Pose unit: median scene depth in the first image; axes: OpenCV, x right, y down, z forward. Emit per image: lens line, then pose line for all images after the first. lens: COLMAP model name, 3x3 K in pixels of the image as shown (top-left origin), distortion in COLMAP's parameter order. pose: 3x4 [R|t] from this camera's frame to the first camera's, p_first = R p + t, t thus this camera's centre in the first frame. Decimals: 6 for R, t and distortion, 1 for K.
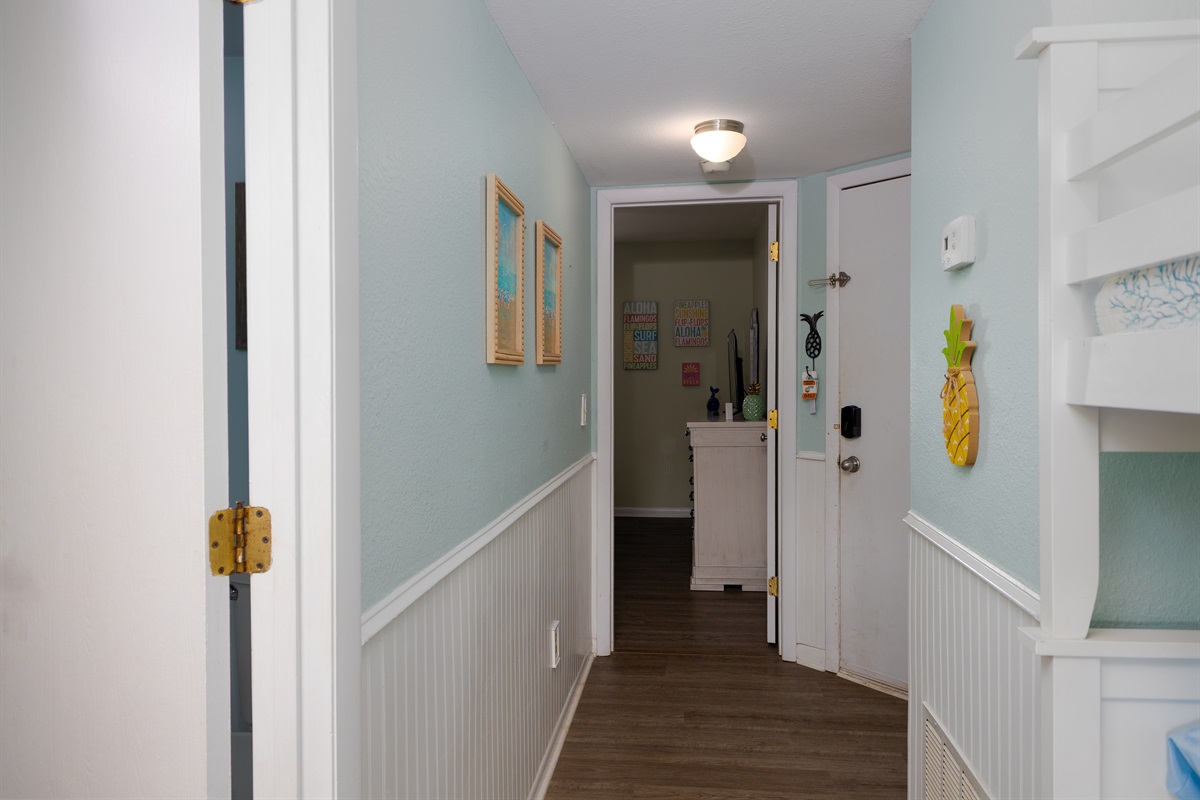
lens RADIAL K [[640.8, 0, 573.6], [0, 640.8, 386.5], [0, 0, 1]] dist [0.005700, 0.001011]
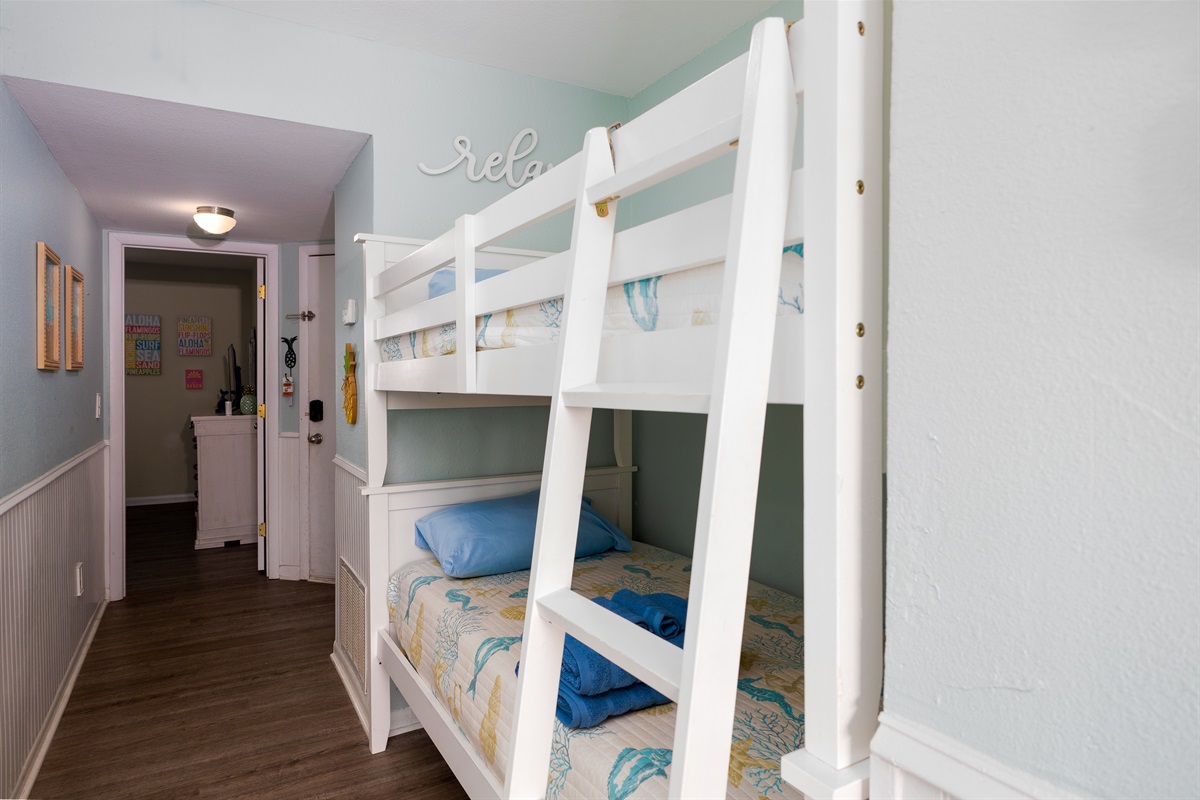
lens RADIAL K [[640.8, 0, 573.6], [0, 640.8, 386.5], [0, 0, 1]] dist [0.005700, 0.001011]
pose [[0.754429, -0.002066, 0.656378, -0.102175], [0.010304, 0.999909, -0.008696, 0.017728], [-0.656301, 0.013324, 0.754382, -0.540219]]
